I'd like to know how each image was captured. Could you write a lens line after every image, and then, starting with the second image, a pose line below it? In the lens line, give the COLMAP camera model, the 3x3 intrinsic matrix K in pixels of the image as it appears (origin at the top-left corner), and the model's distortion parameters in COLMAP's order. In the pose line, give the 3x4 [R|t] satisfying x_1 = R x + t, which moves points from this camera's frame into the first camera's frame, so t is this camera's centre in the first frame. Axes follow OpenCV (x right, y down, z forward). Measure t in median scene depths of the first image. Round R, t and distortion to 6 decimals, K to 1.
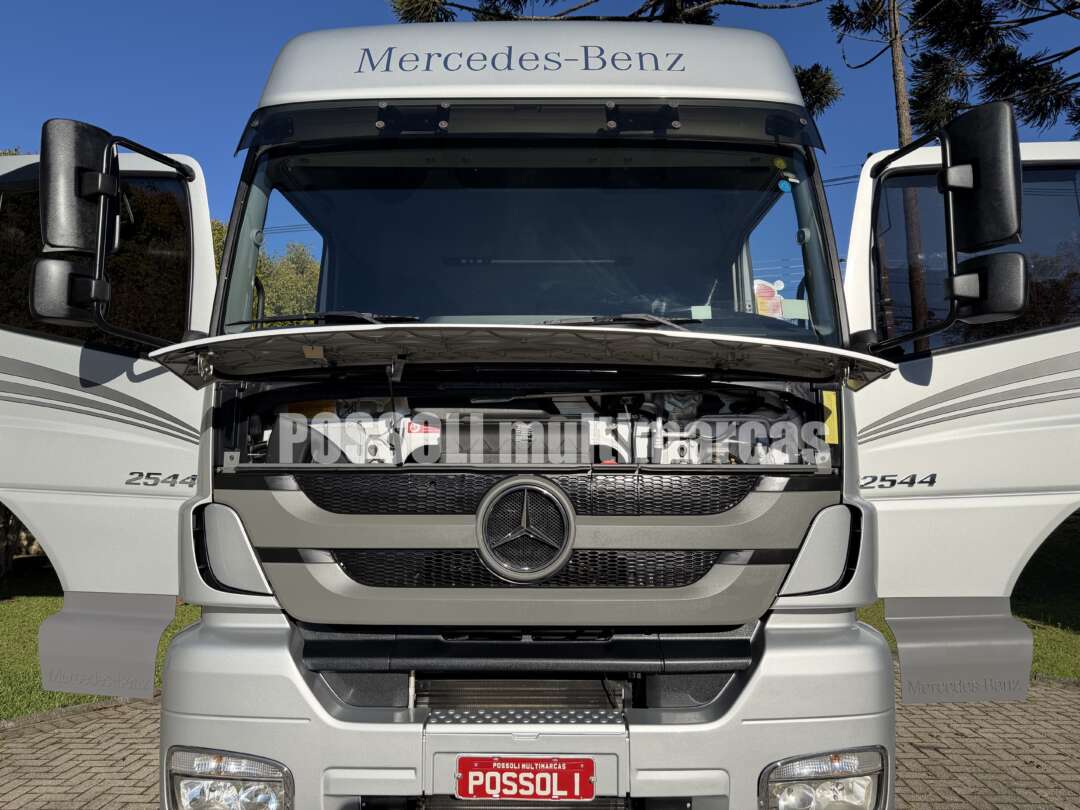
lens RADIAL K [[759.3, 0, 543.7], [0, 759.3, 411.5], [0, 0, 1]] dist [0.004757, -0.003809]
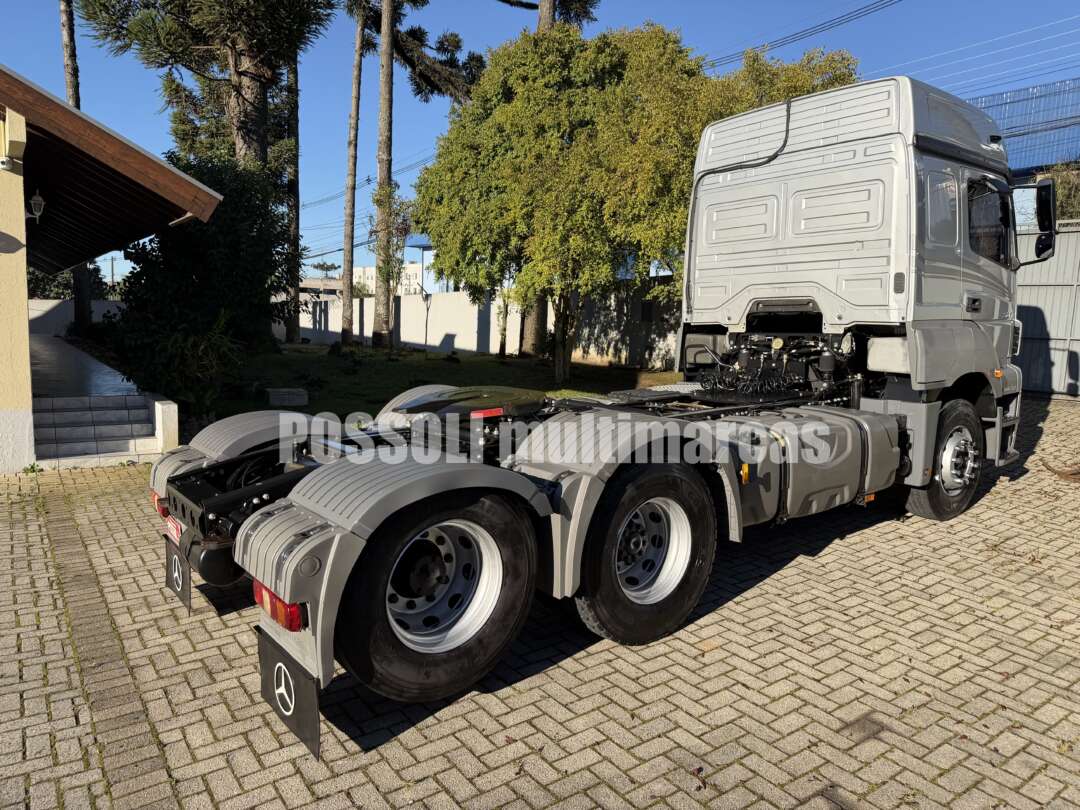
lens RADIAL K [[753.3, 0, 537.0], [0, 753.3, 416.4], [0, 0, 1]] dist [0.038973, -0.045746]
pose [[0.609241, 0.116649, -0.784359, 1.566471], [0.078958, 0.975282, 0.206373, 0.004384], [0.789044, -0.187662, 0.584972, 1.020966]]
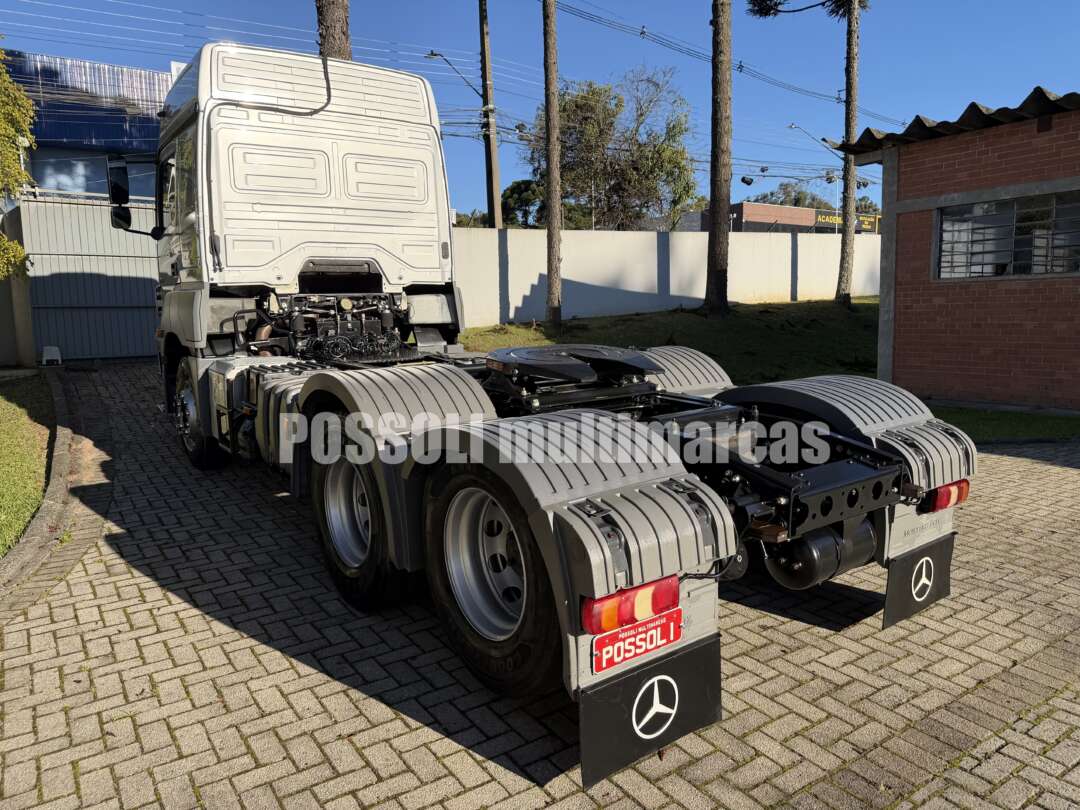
lens RADIAL K [[759.3, 0, 543.7], [0, 759.3, 411.5], [0, 0, 1]] dist [0.004757, -0.003809]
pose [[0.796664, -0.090054, 0.597676, -1.184774], [-0.065343, 0.970211, 0.233283, 0.070444], [-0.600880, -0.224902, 0.767048, 0.717795]]
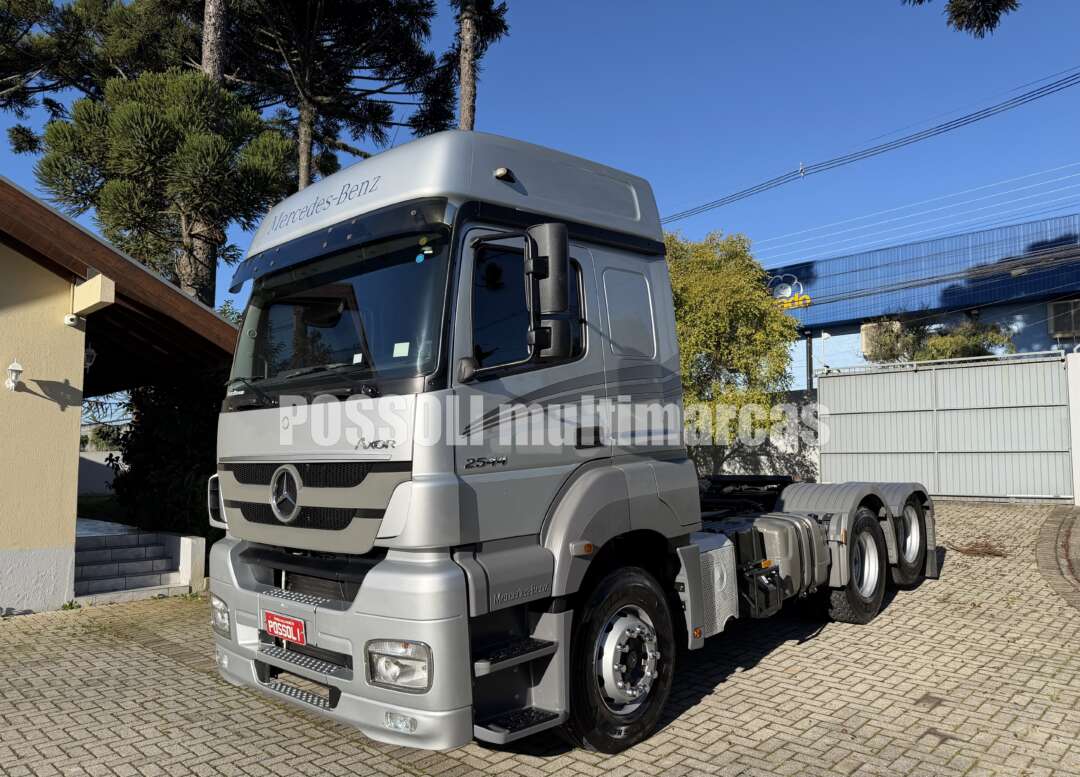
lens RADIAL K [[752.8, 0, 547.8], [0, 752.8, 408.4], [0, 0, 1]] dist [0.008533, 0.001628]
pose [[0.745347, -0.052288, -0.664623, 1.528416], [0.094378, 0.995155, 0.027549, -0.033346], [0.659963, -0.083259, 0.746671, 0.090023]]
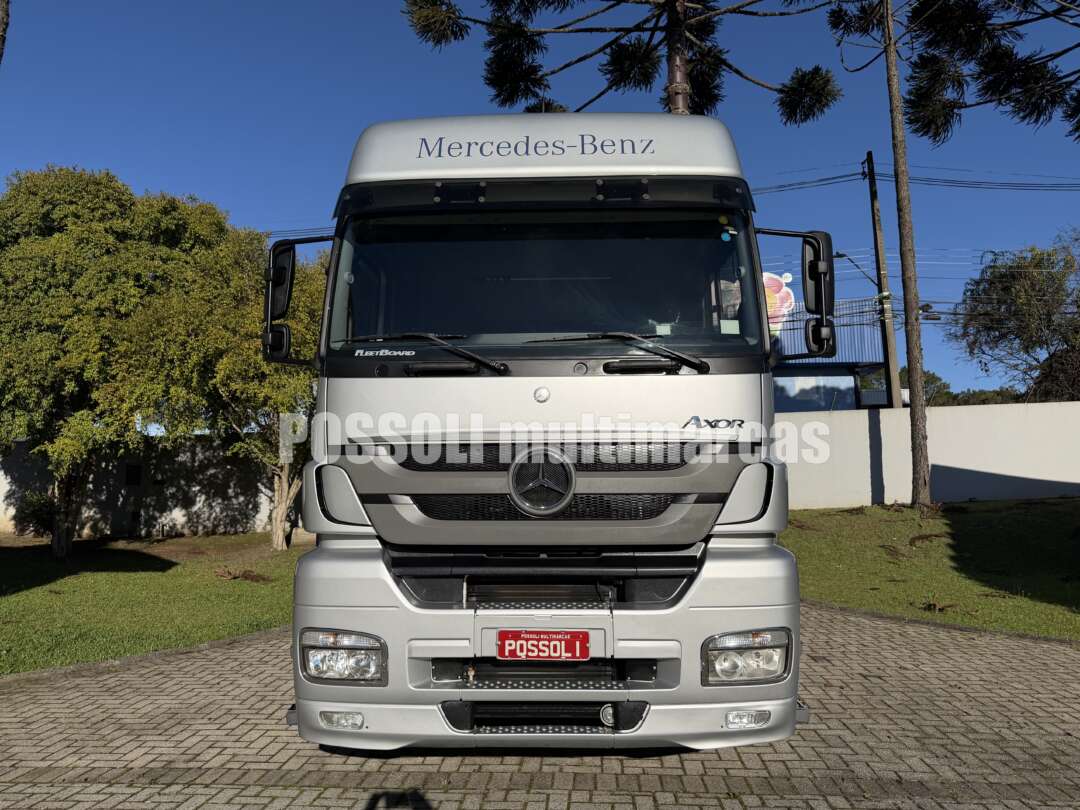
lens RADIAL K [[748.1, 0, 540.2], [0, 748.1, 416.4], [0, 0, 1]] dist [0.047196, -0.047302]
pose [[0.999763, -0.006612, -0.020734, 0.003327], [0.006937, 0.999853, 0.015666, 0.009334], [0.020627, -0.015806, 0.999662, -0.416255]]
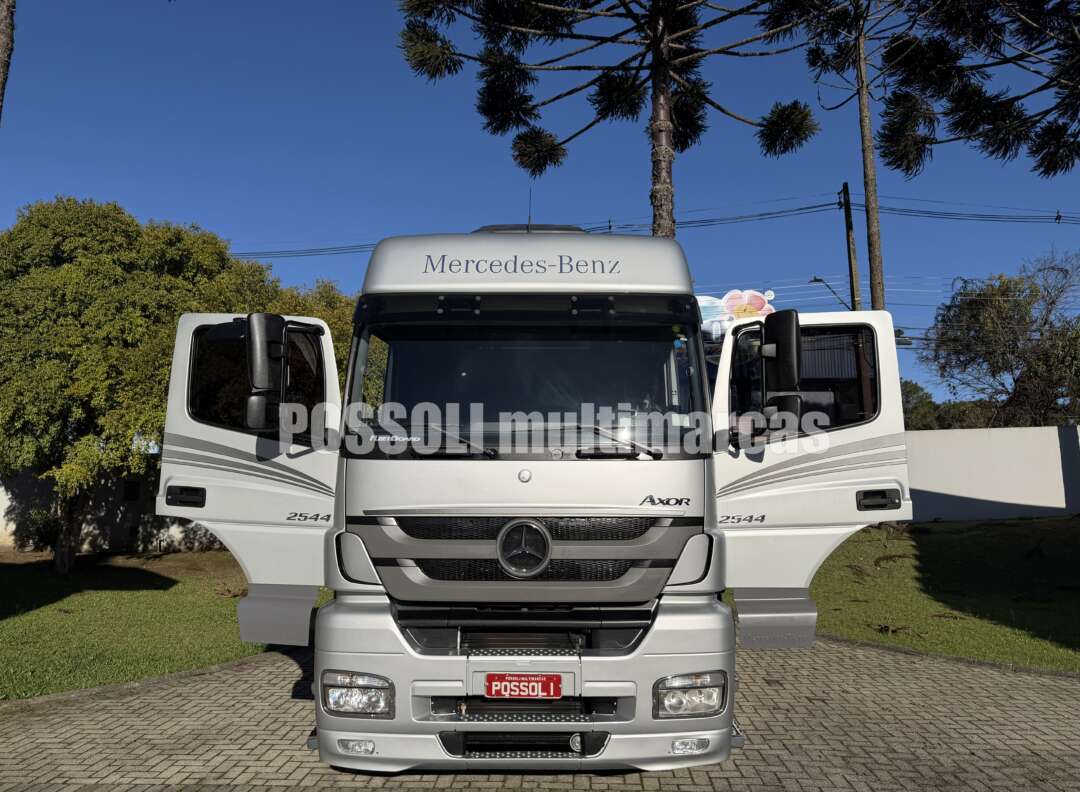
lens RADIAL K [[750.0, 0, 545.6], [0, 750.0, 413.6], [0, 0, 1]] dist [0.035636, -0.037513]
pose [[0.999995, 0.002685, 0.001524, 0.021823], [-0.002694, 0.999979, 0.005943, -0.159631], [-0.001508, -0.005947, 0.999981, -0.711184]]
